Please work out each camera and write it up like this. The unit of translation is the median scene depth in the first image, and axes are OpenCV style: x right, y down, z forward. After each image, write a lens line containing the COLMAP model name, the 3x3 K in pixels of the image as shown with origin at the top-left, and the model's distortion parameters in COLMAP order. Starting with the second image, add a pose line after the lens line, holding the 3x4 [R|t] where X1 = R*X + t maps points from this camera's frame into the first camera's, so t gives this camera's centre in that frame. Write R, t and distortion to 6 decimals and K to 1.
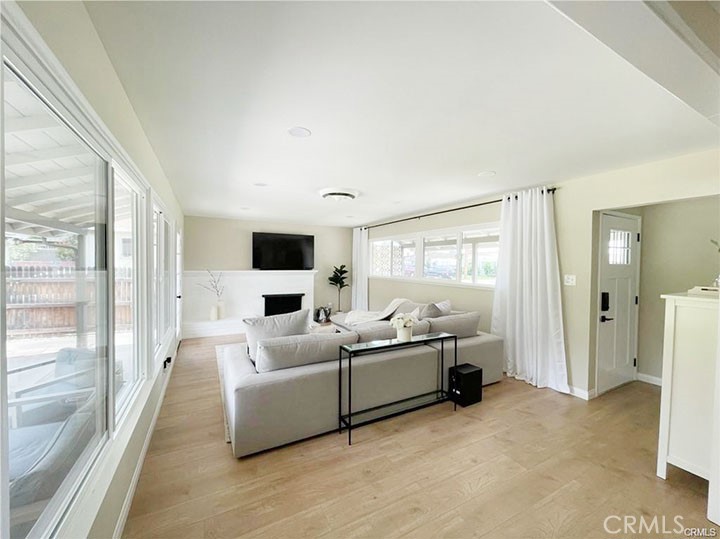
lens RADIAL K [[292.2, 0, 363.1], [0, 292.2, 268.5], [0, 0, 1]] dist [0.022957, -0.000046]
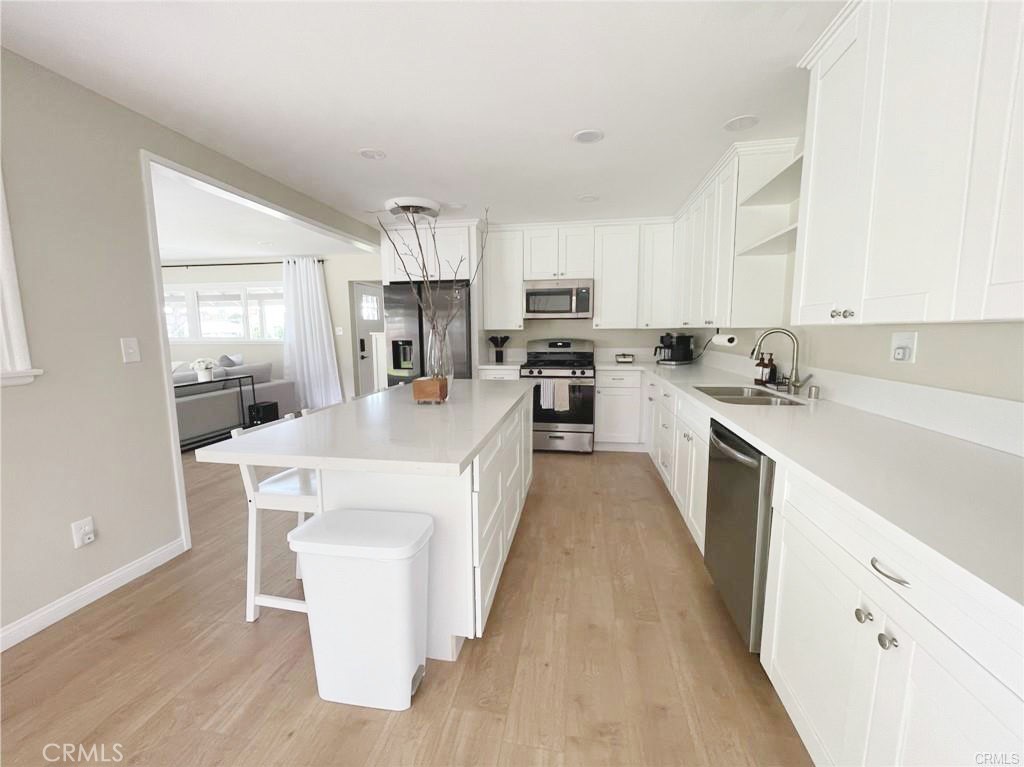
lens RADIAL K [[414.3, 0, 512.0], [0, 414.3, 383.5], [0, 0, 1]] dist [0.000093, 0.000051]
pose [[0.608873, -0.112018, 0.785318, -0.339742], [0.026066, 0.992270, 0.121328, 0.069553], [-0.792839, -0.053403, 0.607087, -0.797362]]
